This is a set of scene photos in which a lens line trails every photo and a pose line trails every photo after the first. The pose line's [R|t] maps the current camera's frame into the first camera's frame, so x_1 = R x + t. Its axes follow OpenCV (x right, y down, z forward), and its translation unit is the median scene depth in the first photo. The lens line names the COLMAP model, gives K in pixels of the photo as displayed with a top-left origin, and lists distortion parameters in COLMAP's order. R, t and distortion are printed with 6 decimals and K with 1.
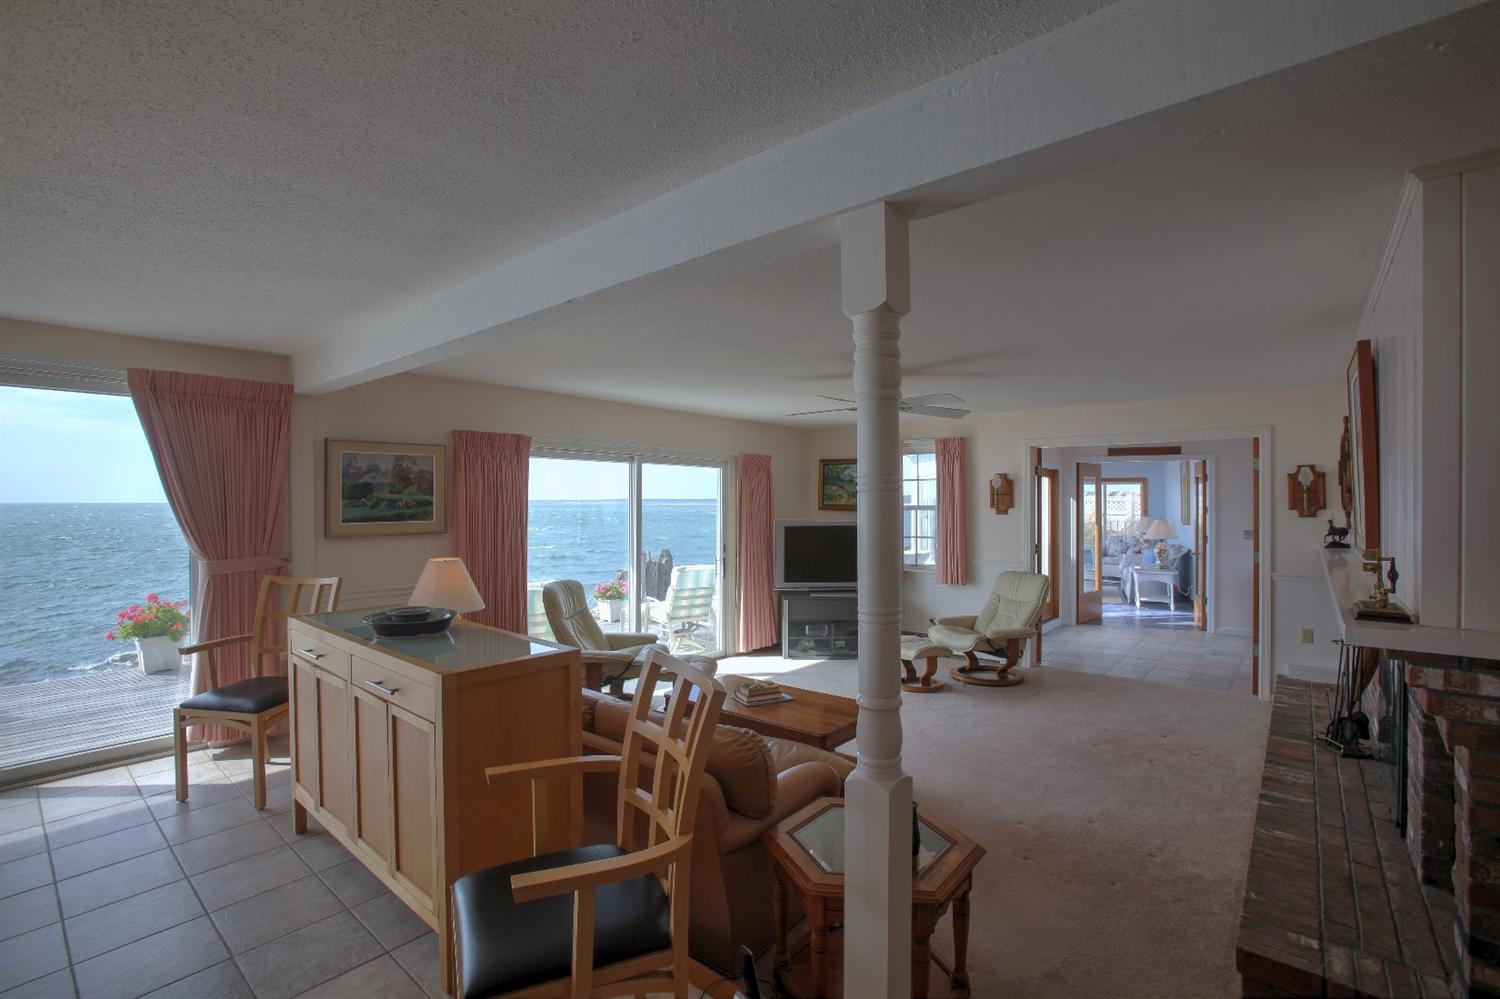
lens RADIAL K [[682.6, 0, 745.8], [0, 682.6, 501.9], [0, 0, 1]] dist [-0.073608, 0.027960]
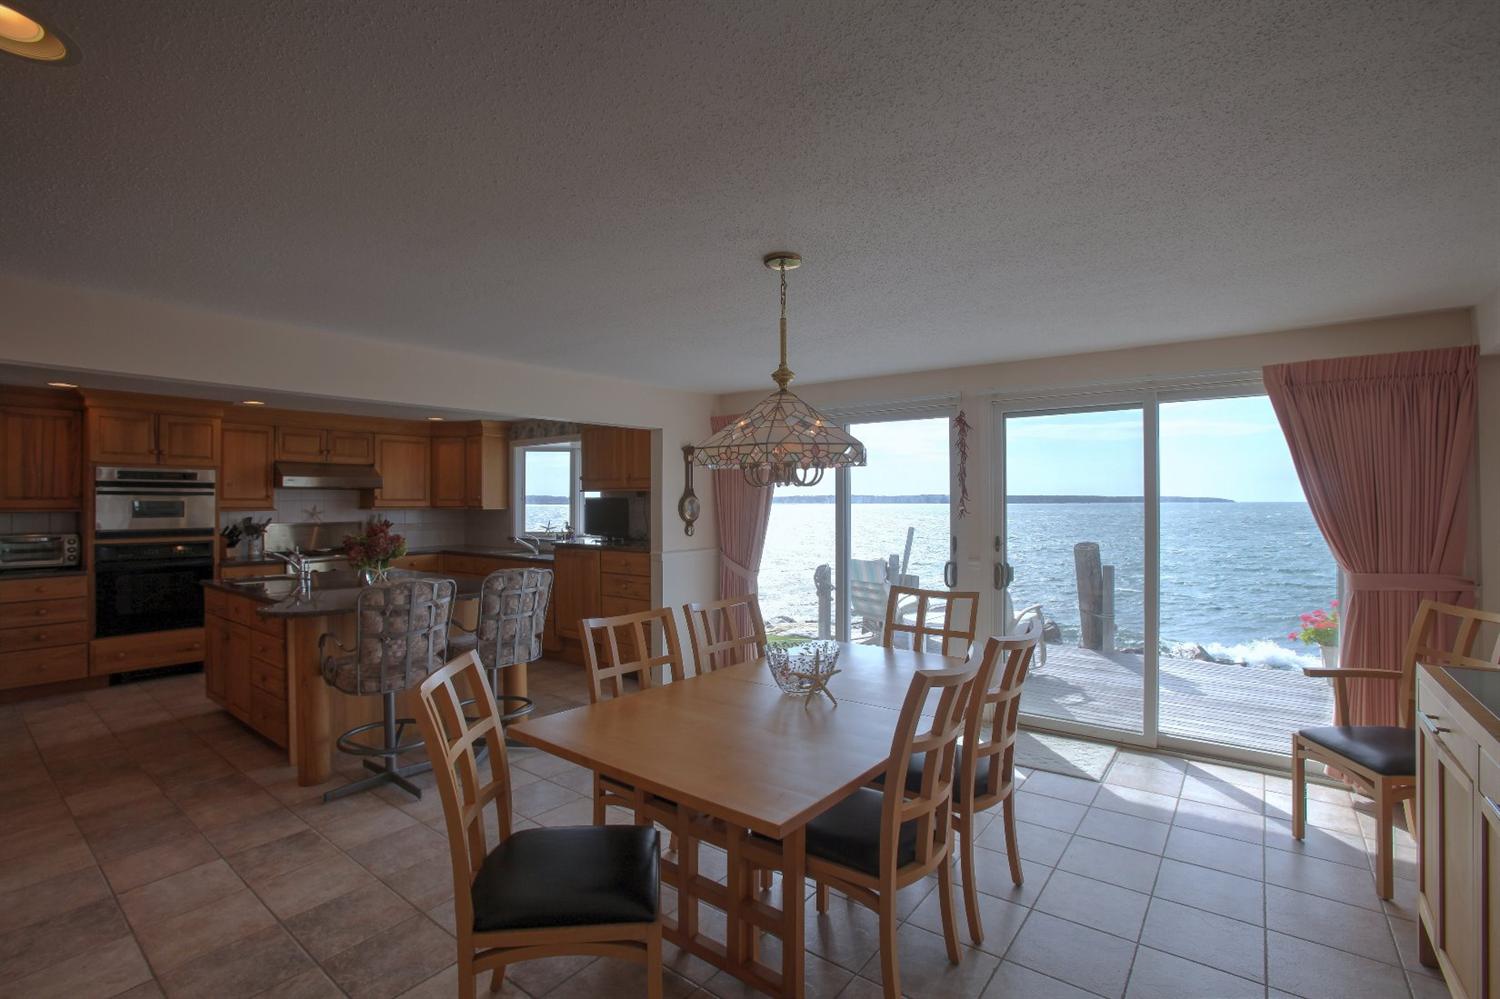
lens RADIAL K [[682.6, 0, 745.8], [0, 682.6, 501.9], [0, 0, 1]] dist [-0.073608, 0.027960]
pose [[0.037452, -0.000042, -0.999298, 0.000819], [-0.001719, 0.999999, -0.000107, -0.001032], [0.999297, 0.001722, 0.037451, 0.088345]]
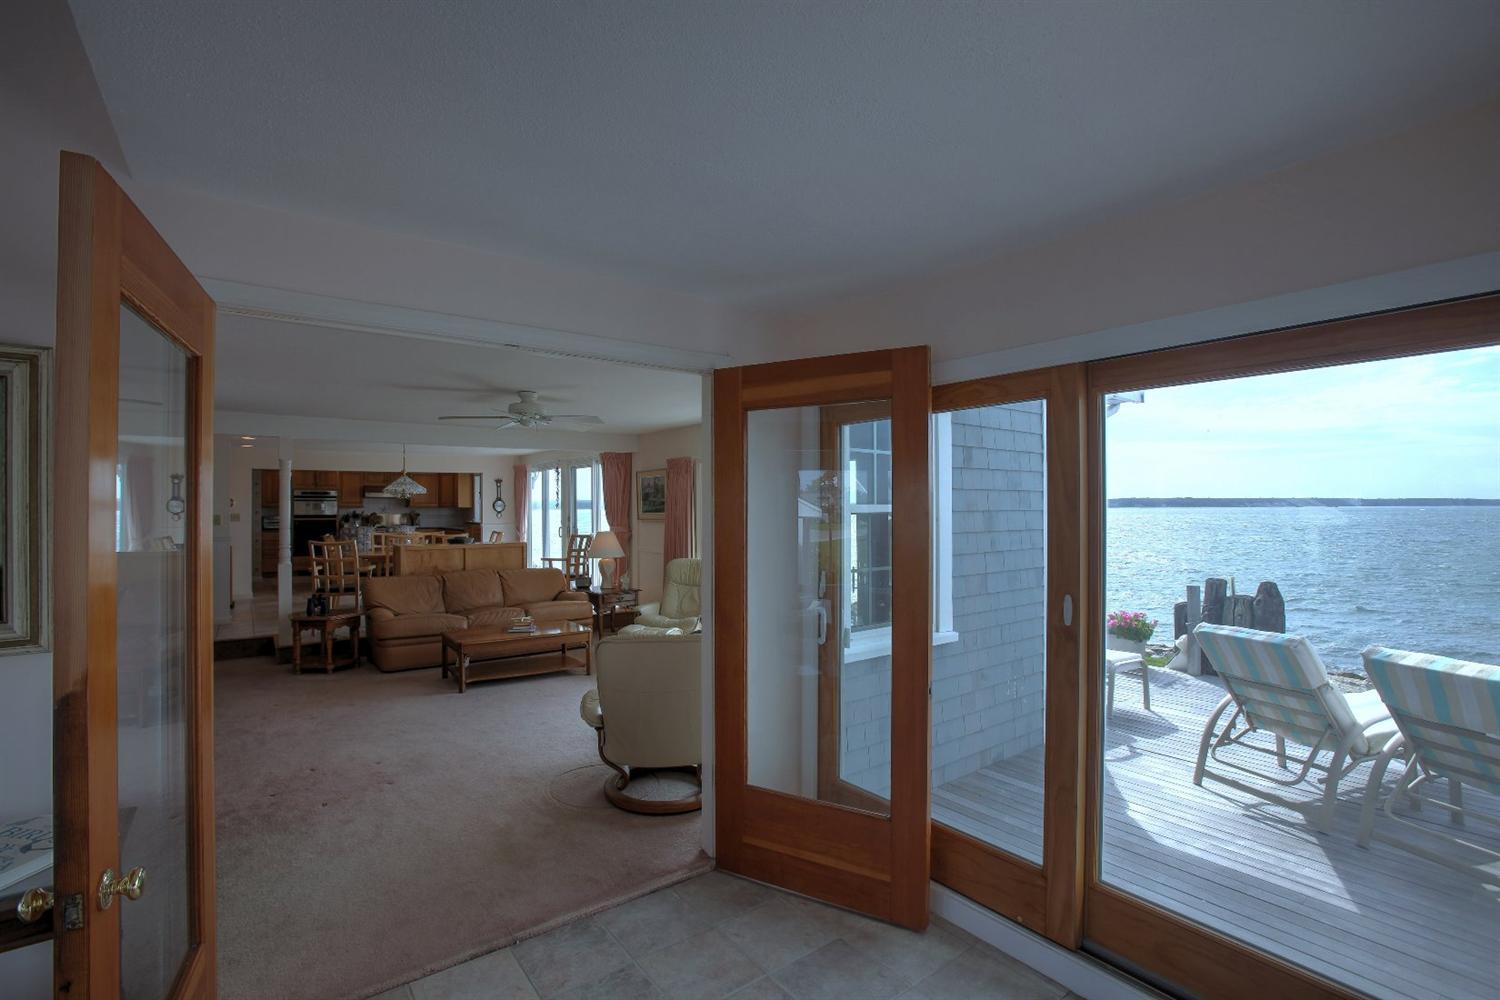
lens RADIAL K [[682.6, 0, 745.8], [0, 682.6, 502.4], [0, 0, 1]] dist [-0.073608, 0.027960]
pose [[-0.223554, -0.005904, -0.974674, 0.870397], [-0.000097, 0.999982, -0.006035, 0.008169], [0.974691, -0.001255, -0.223551, 1.142737]]
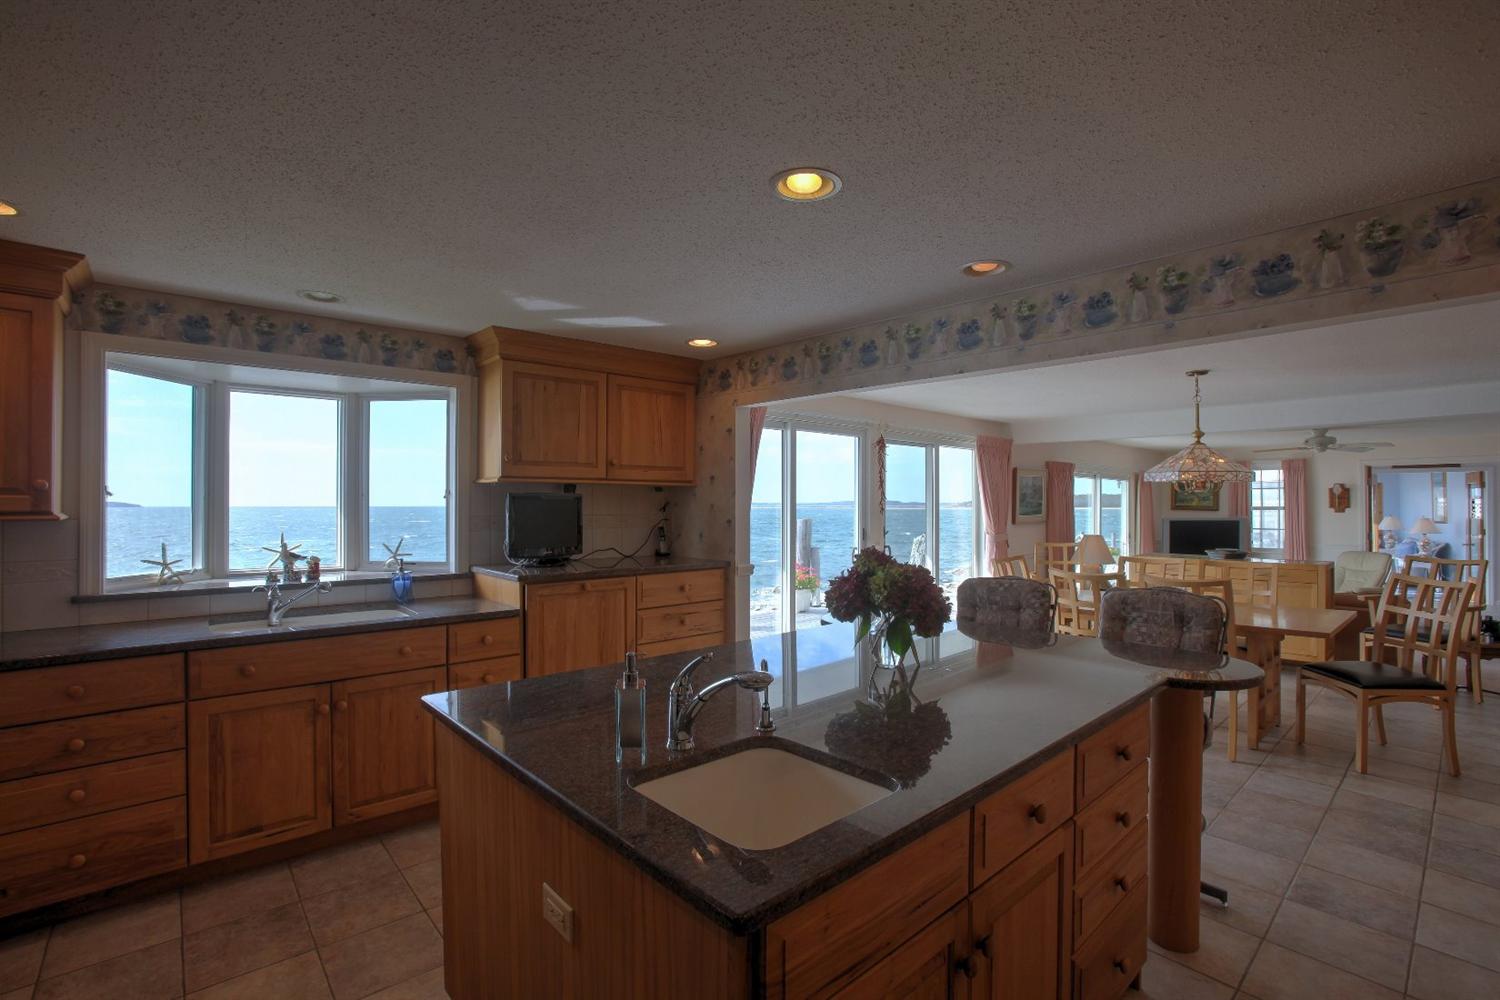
lens RADIAL K [[682.6, 0, 745.8], [0, 682.6, 502.4], [0, 0, 1]] dist [-0.073608, 0.027960]
pose [[0.989686, -0.001138, -0.143247, -0.695480], [0.000486, 0.999989, -0.004587, 0.003001], [0.143251, 0.004470, 0.989676, -0.585815]]
